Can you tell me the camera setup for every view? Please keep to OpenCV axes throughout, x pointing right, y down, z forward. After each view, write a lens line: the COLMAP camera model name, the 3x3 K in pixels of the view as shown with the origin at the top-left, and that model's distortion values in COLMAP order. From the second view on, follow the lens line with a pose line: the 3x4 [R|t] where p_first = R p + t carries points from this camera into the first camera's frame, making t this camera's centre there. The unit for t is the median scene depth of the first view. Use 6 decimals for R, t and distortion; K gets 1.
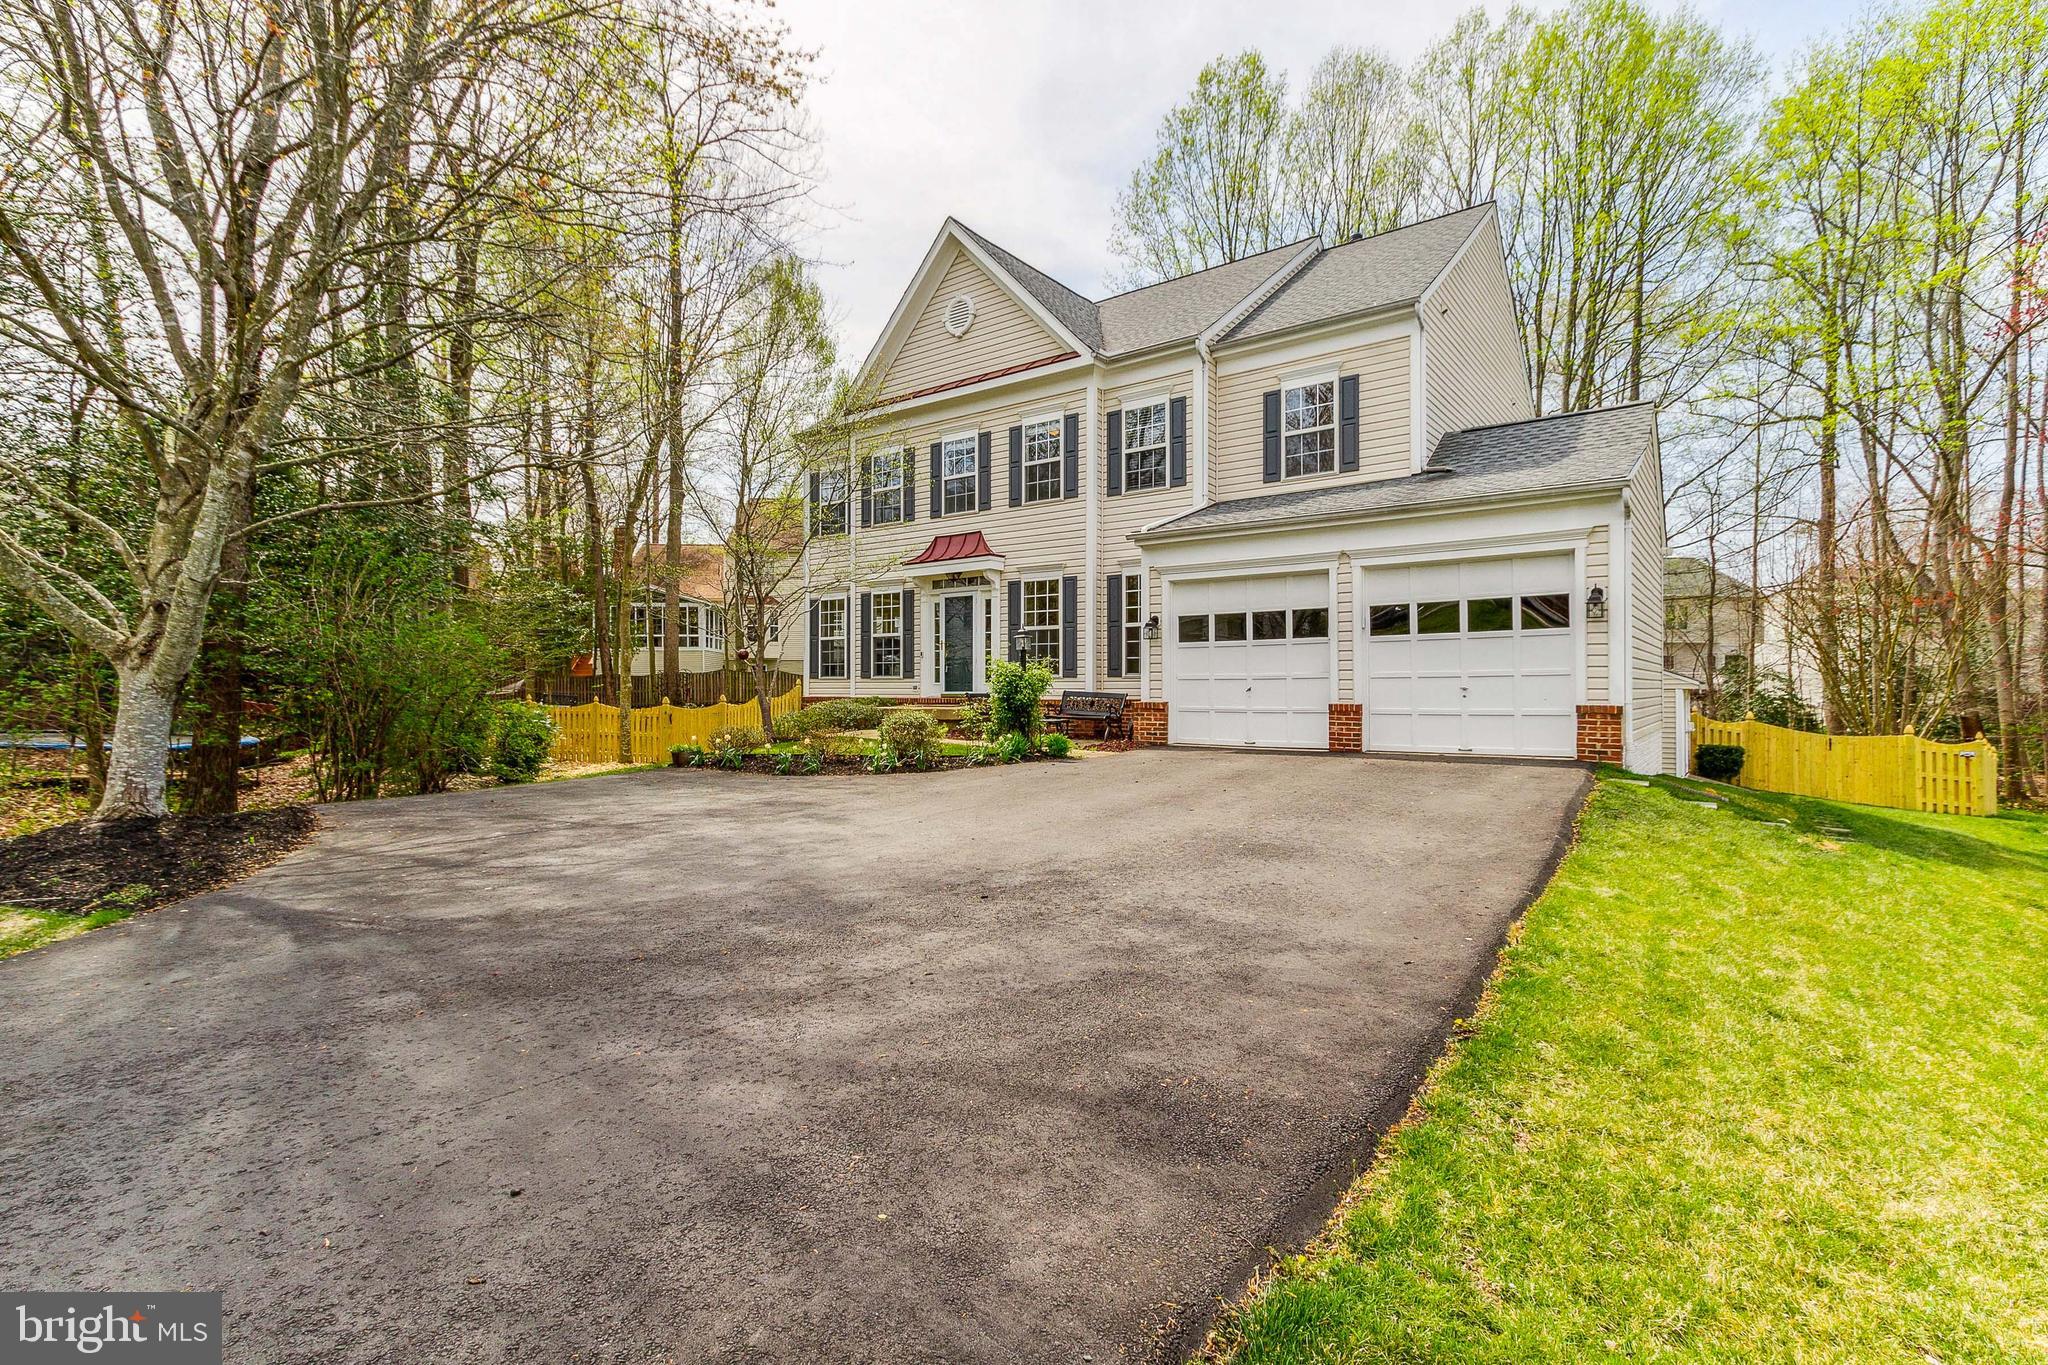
lens RADIAL K [[919.6, 0, 1052.2], [0, 919.6, 677.0], [0, 0, 1]] dist [0.003122, 0.000124]
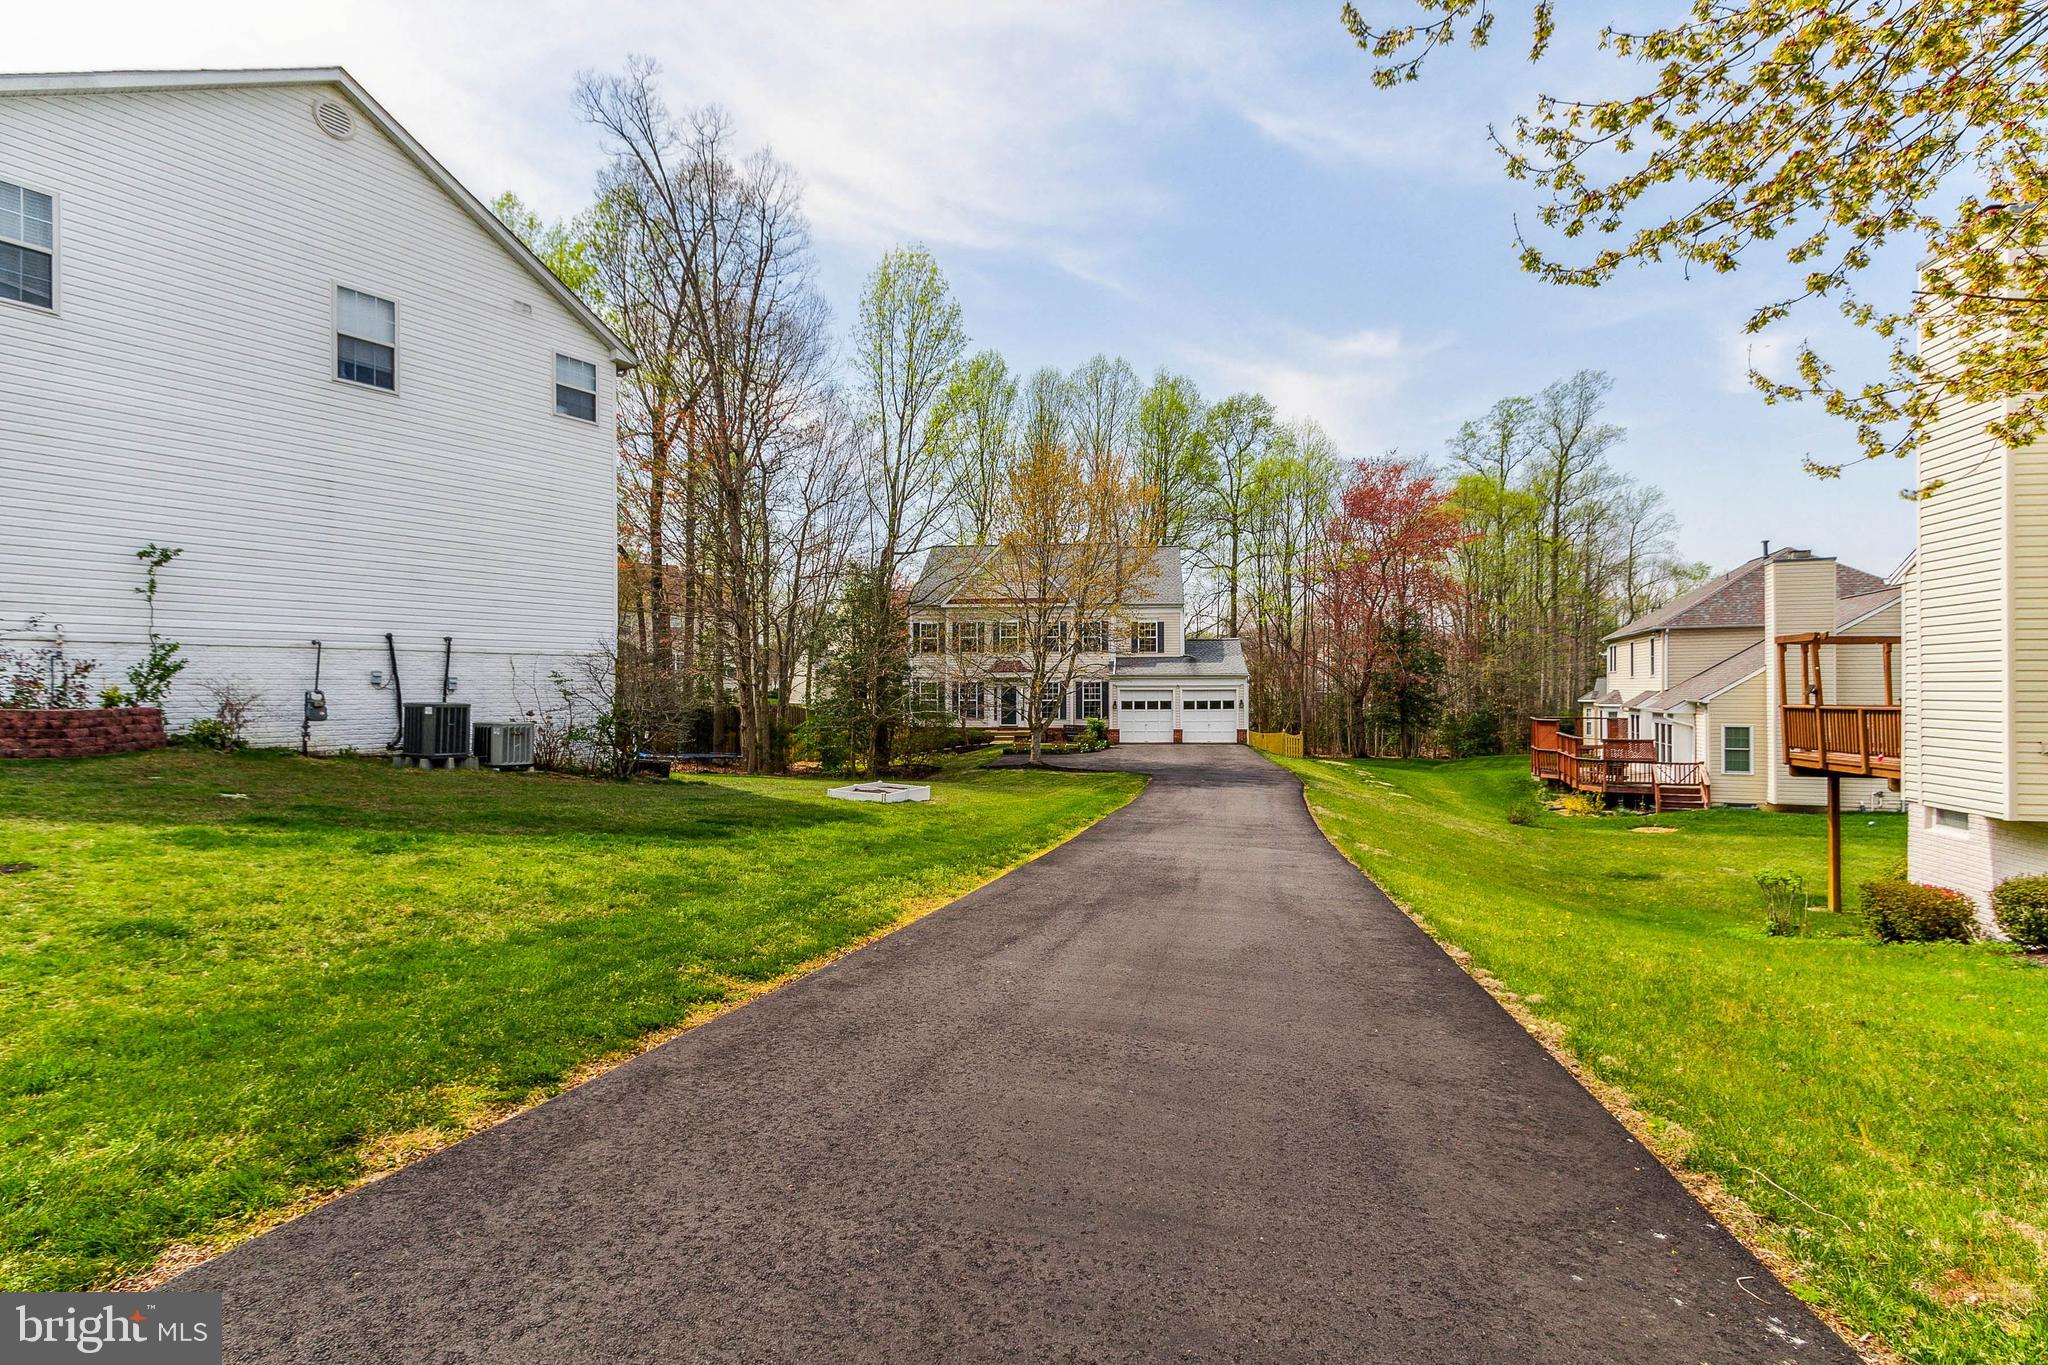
lens RADIAL K [[919.6, 0, 1052.2], [0, 919.6, 677.0], [0, 0, 1]] dist [0.003122, 0.000124]
pose [[0.850142, 0.007018, 0.526506, -1.439035], [-0.007184, 0.999973, -0.001729, -0.119135], [-0.526504, -0.002312, 0.850170, -1.280179]]
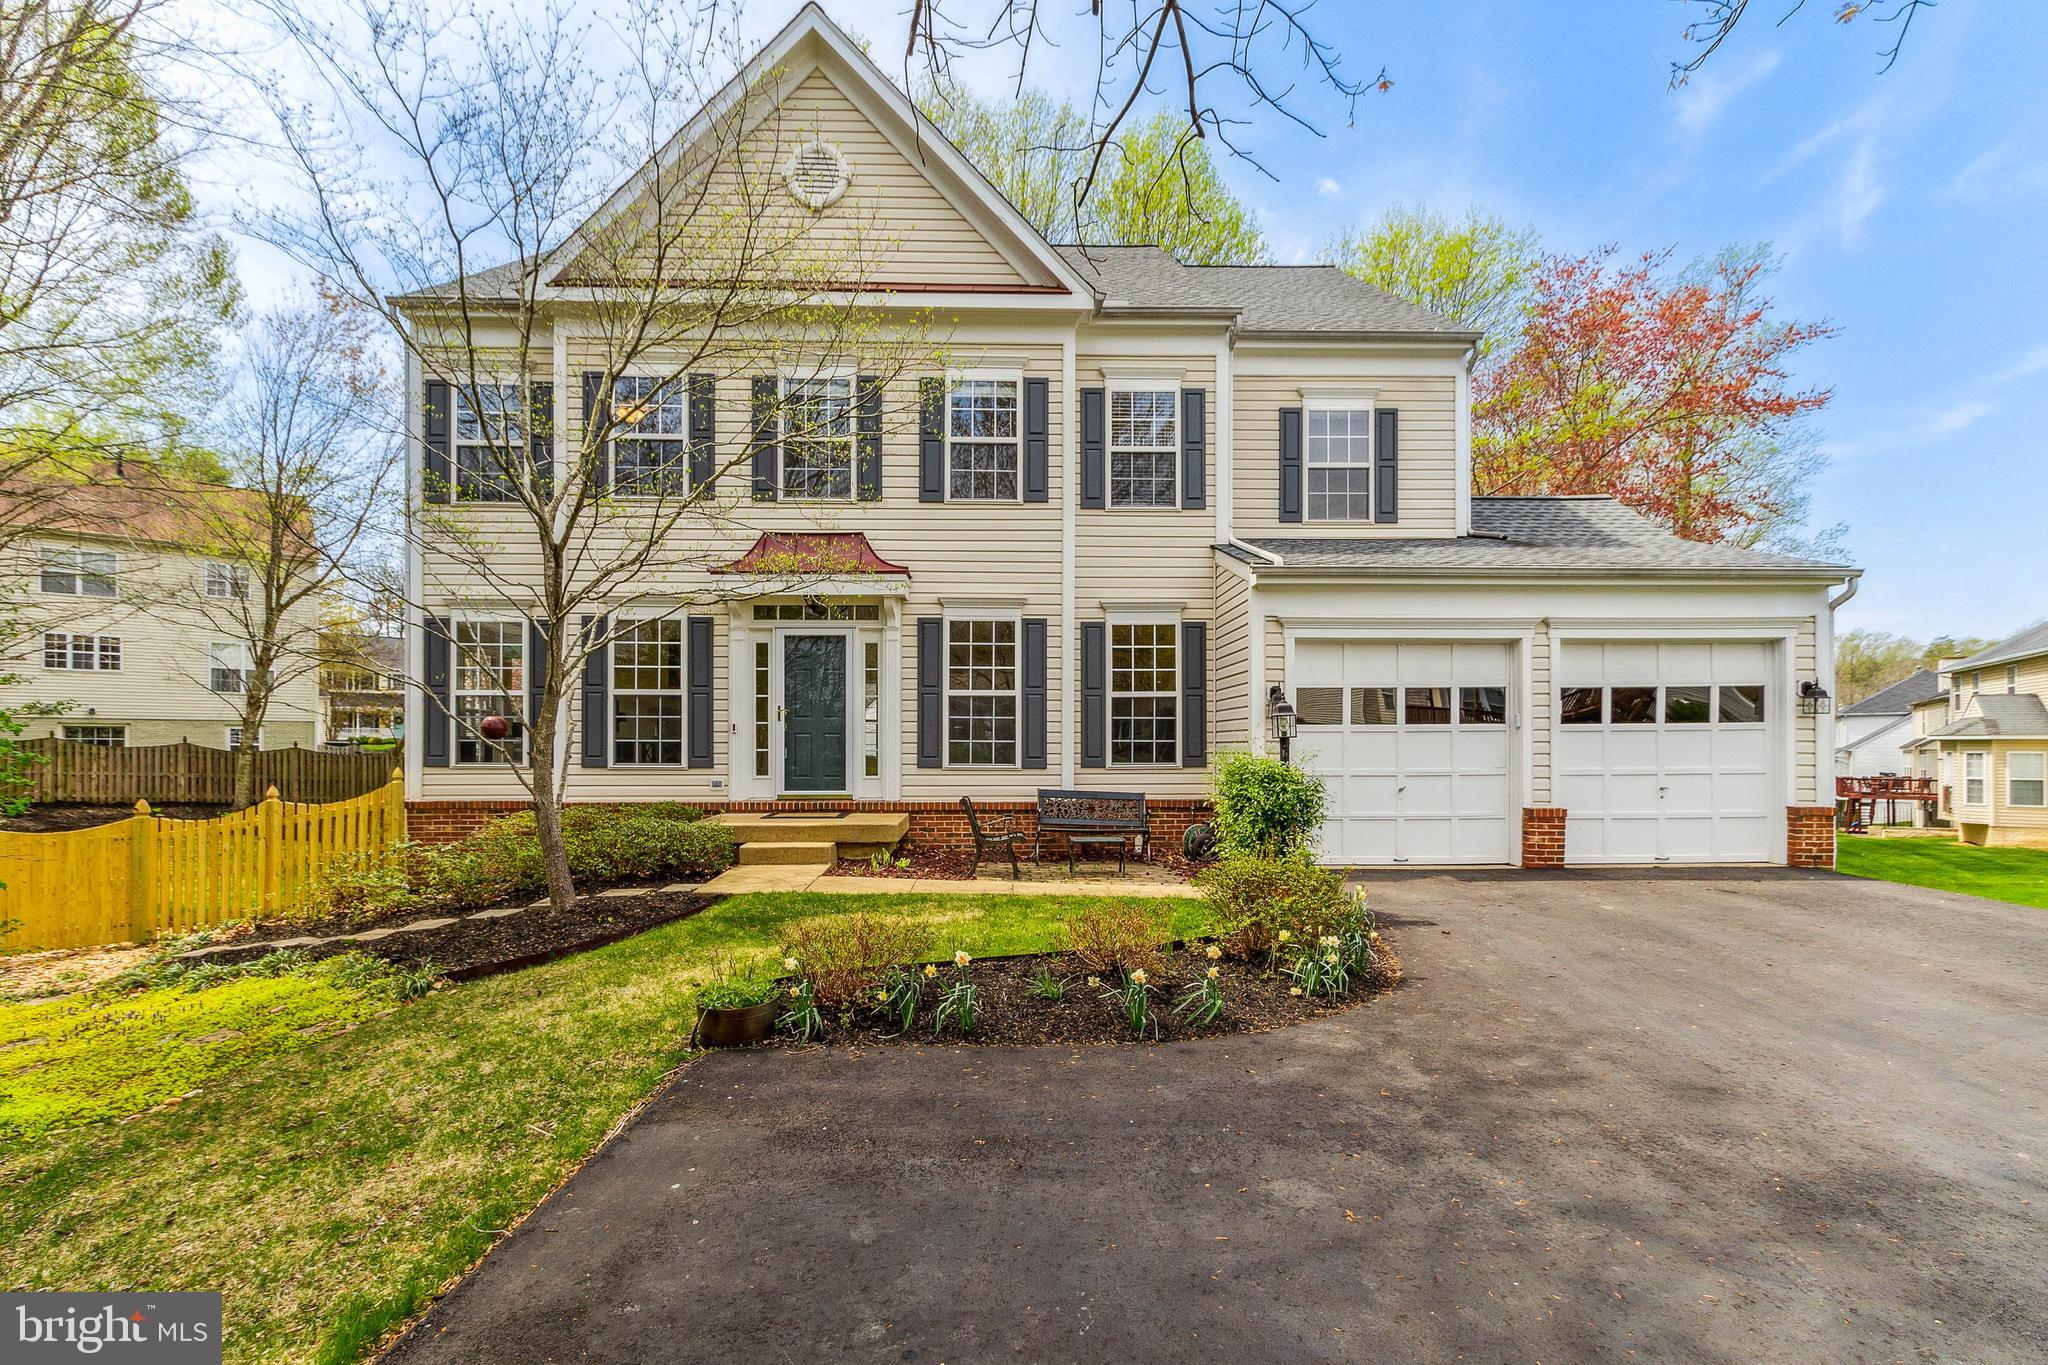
lens RADIAL K [[924.2, 0, 1019.1], [0, 924.2, 737.0], [0, 0, 1]] dist [0.009055, -0.000306]
pose [[0.794763, 0.008489, 0.606860, -0.404110], [-0.006530, 0.999964, -0.005436, -0.019164], [-0.606884, 0.000357, 0.794790, 0.475374]]
